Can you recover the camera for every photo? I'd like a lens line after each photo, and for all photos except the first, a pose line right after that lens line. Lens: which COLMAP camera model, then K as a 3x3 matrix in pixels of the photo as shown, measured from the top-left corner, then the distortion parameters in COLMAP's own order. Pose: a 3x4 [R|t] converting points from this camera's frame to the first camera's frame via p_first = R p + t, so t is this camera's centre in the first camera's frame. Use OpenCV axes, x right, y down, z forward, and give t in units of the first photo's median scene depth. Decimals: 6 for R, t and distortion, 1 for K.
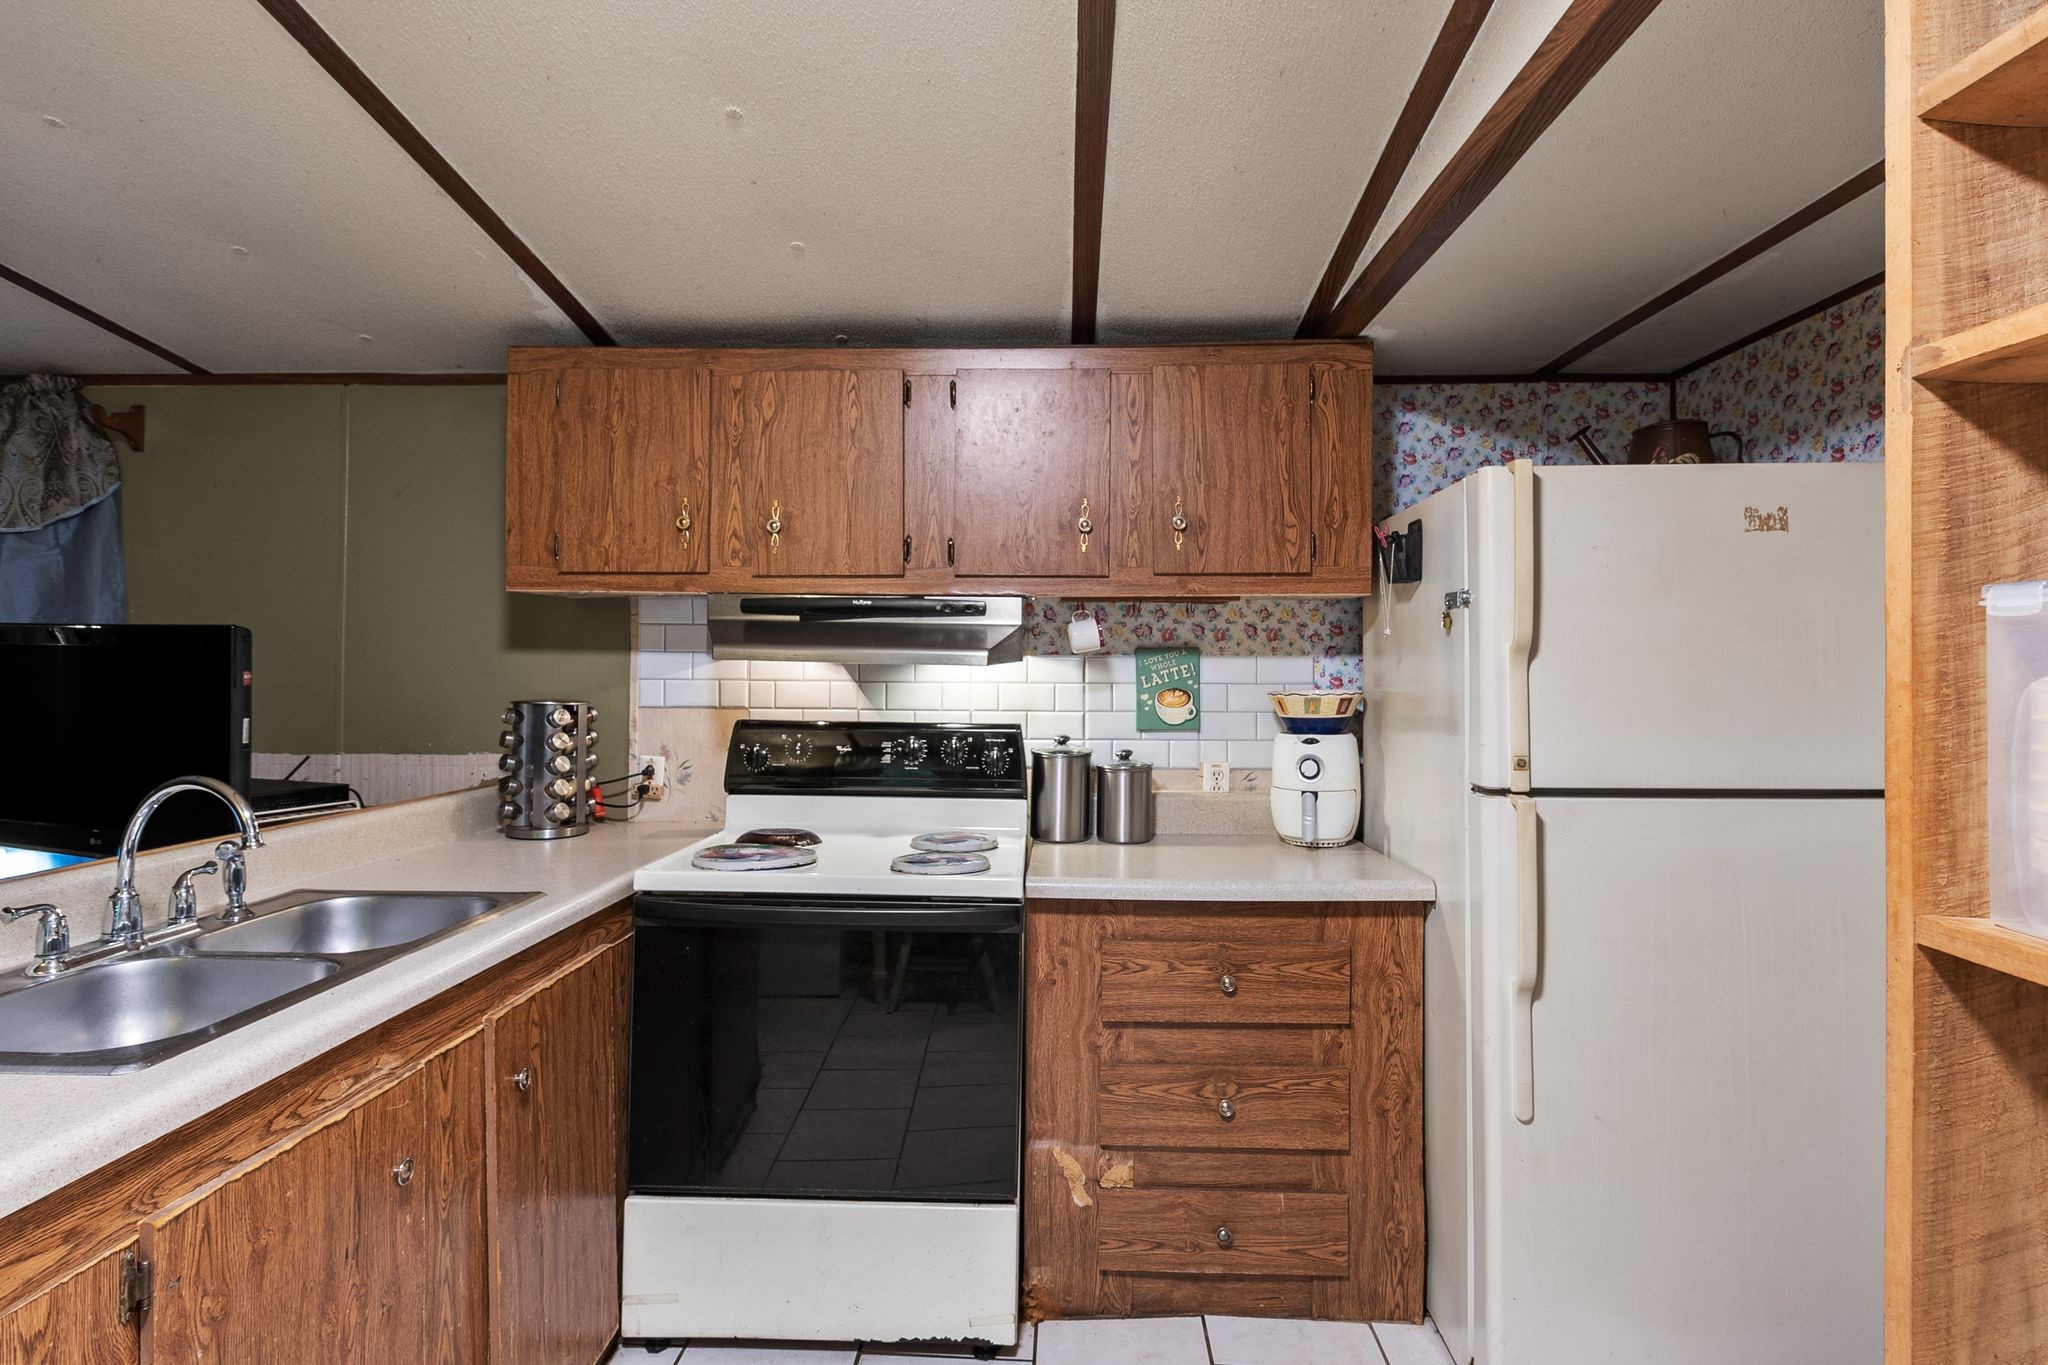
lens RADIAL K [[1032.8, 0, 1022.6], [0, 1032.8, 670.2], [0, 0, 1]] dist [0.001995, -0.006973]
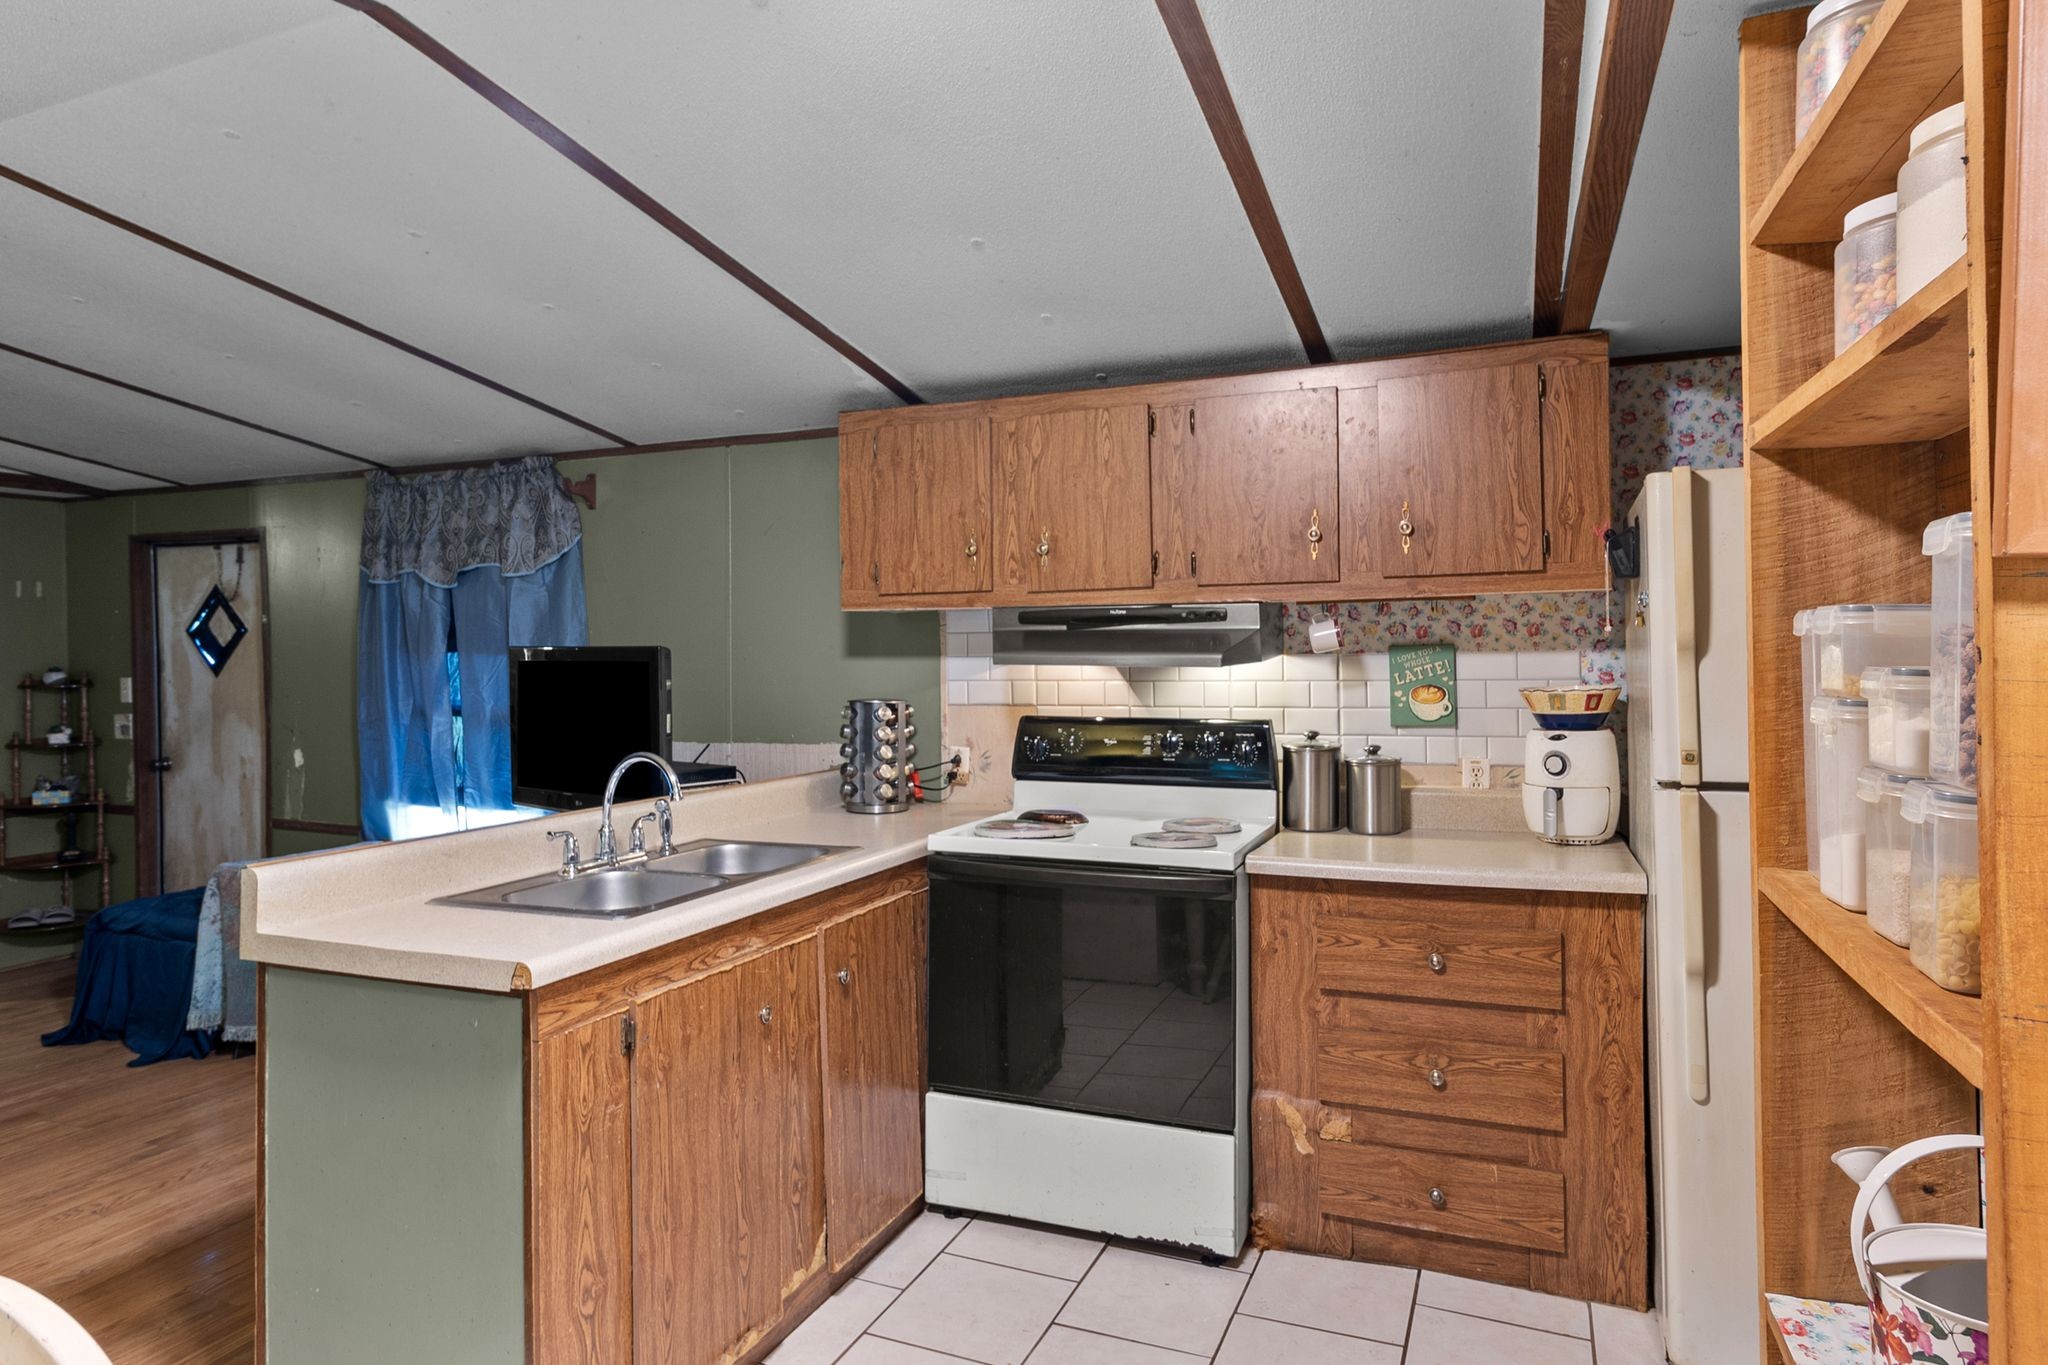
lens RADIAL K [[1381.8, 0, 1024.0], [0, 1381.8, 682.5], [0, 0, 1]] dist [0.008490, -0.000696]
pose [[0.927615, -0.008434, -0.373441, 0.333844], [0.017019, 0.999661, 0.019696, -0.021293], [0.373149, -0.024626, 0.927445, -0.473398]]
